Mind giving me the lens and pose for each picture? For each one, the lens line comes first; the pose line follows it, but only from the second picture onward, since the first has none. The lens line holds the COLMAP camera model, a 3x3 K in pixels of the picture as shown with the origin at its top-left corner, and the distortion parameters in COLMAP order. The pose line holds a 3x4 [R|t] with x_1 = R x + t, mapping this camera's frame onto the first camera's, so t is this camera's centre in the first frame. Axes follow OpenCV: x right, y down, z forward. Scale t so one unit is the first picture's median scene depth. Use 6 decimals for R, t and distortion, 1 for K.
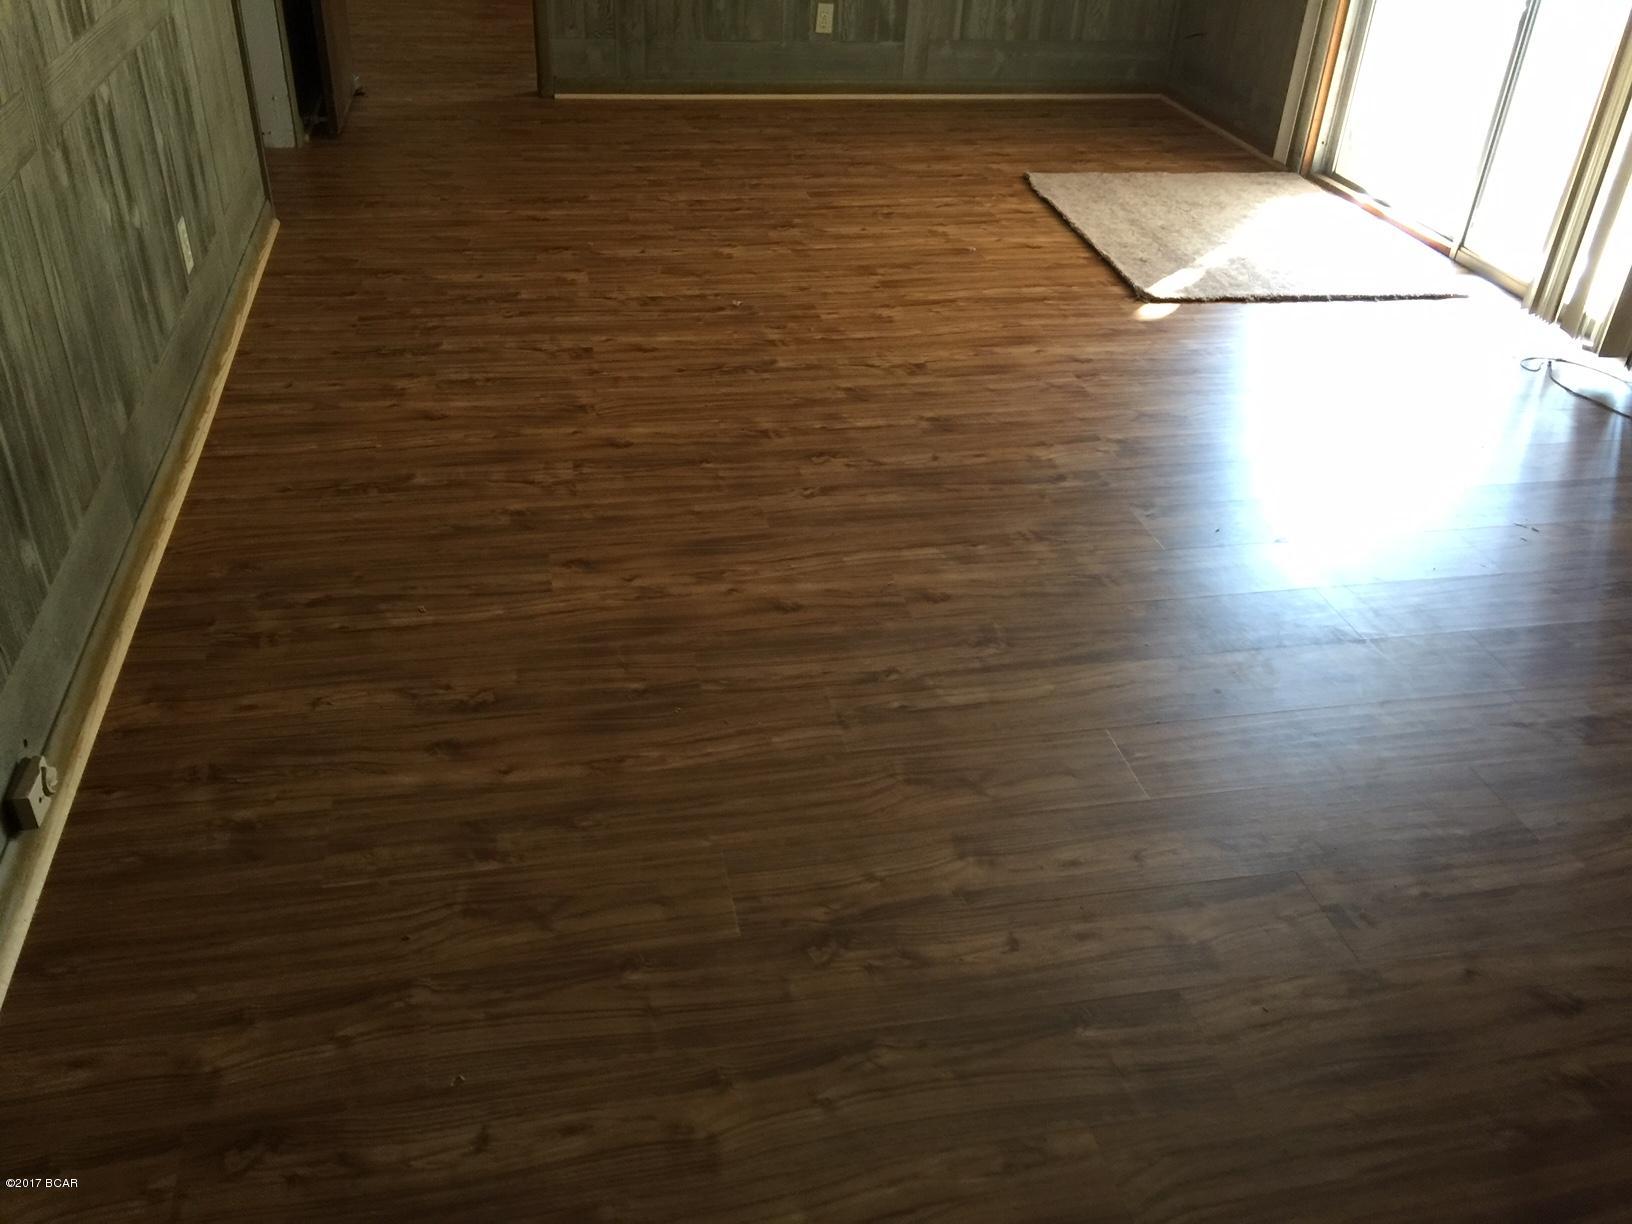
lens RADIAL K [[1372.5, 0, 822.5], [0, 1372.5, 624.9], [0, 0, 1]] dist [0.081023, -0.113958]
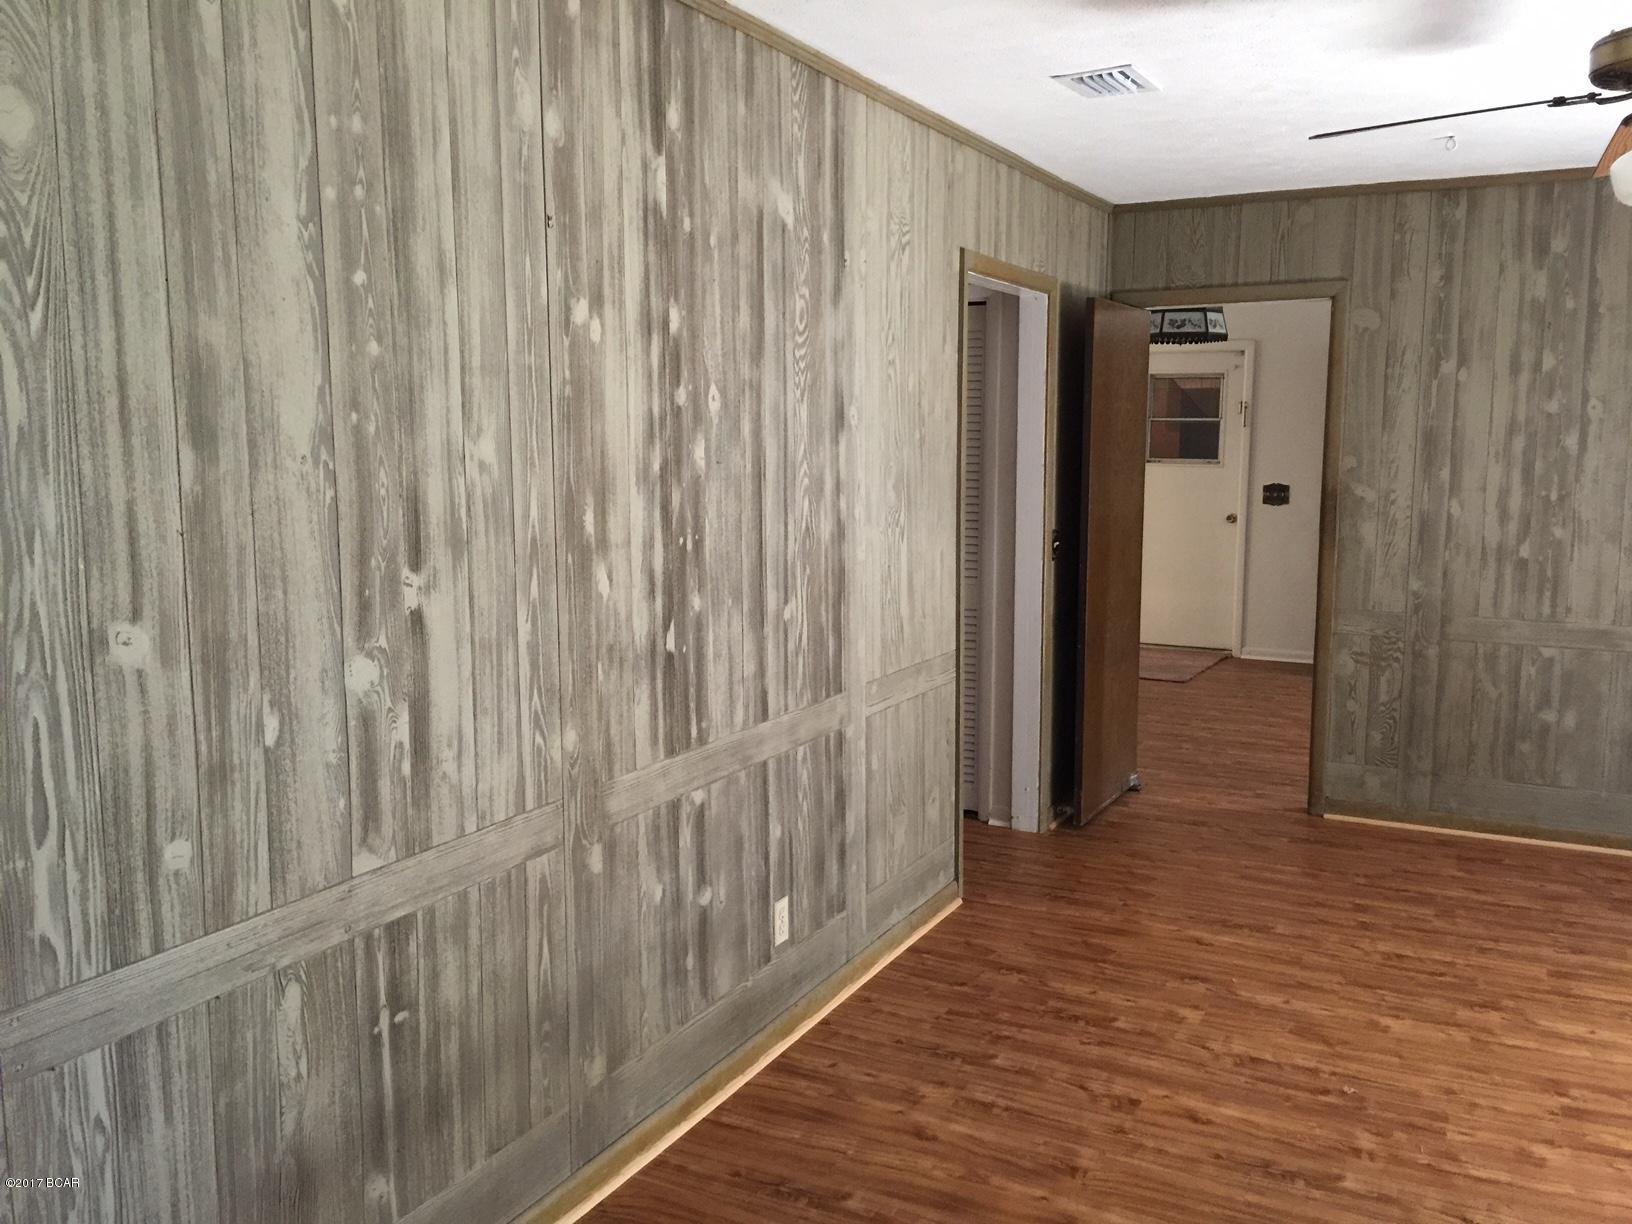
lens RADIAL K [[1372.5, 0, 811.5], [0, 1372.5, 608.4], [0, 0, 1]] dist [0.081023, -0.113958]
pose [[0.772594, 0.035286, -0.633919, 0.208711], [-0.318183, 0.885540, -0.338496, -0.100201], [0.549416, 0.463222, 0.695390, 0.092105]]
